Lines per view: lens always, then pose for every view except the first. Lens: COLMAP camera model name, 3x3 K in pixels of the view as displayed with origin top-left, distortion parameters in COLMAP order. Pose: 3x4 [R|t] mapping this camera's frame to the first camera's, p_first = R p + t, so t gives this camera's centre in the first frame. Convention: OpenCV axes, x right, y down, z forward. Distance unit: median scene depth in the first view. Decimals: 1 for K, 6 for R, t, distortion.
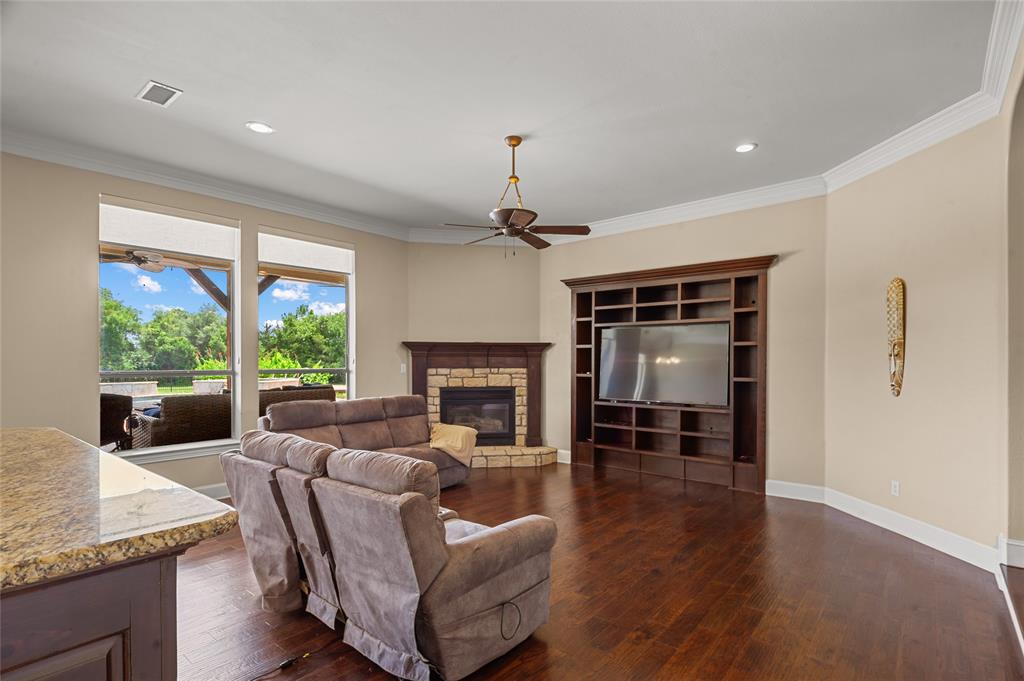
lens RADIAL K [[496.2, 0, 518.4], [0, 496.2, 367.3], [0, 0, 1]] dist [0.006922, -0.012542]
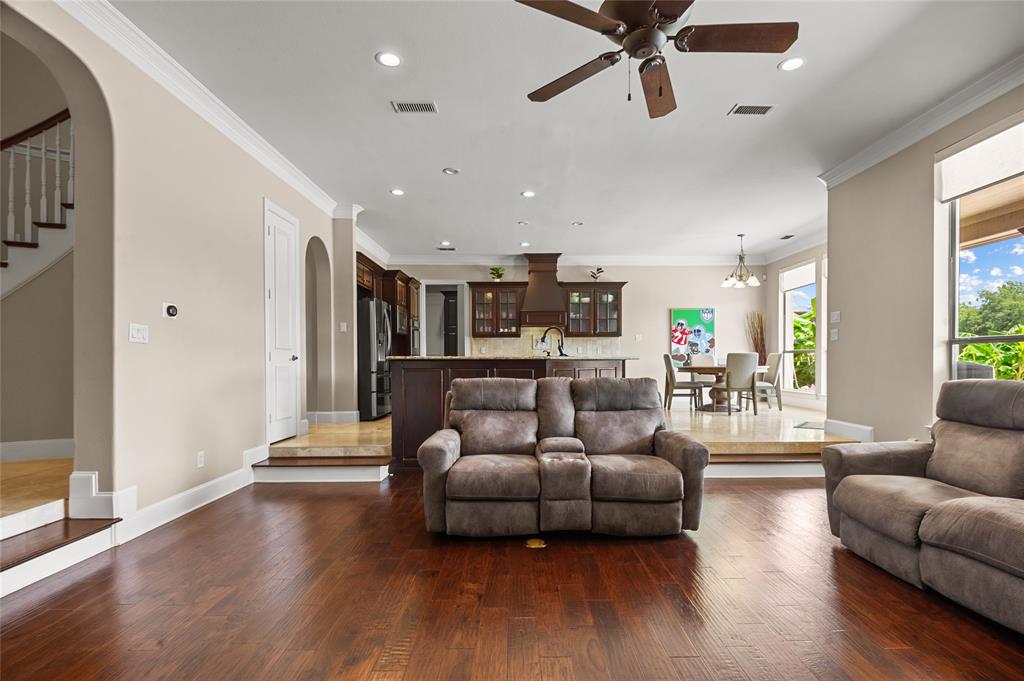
lens RADIAL K [[496.2, 0, 520.6], [0, 496.2, 361.0], [0, 0, 1]] dist [0.006922, -0.012542]
pose [[-0.769224, -0.000243, -0.638980, 0.246639], [-0.007897, 0.999927, 0.009126, 0.033243], [0.638931, 0.012066, -0.769169, 0.770874]]
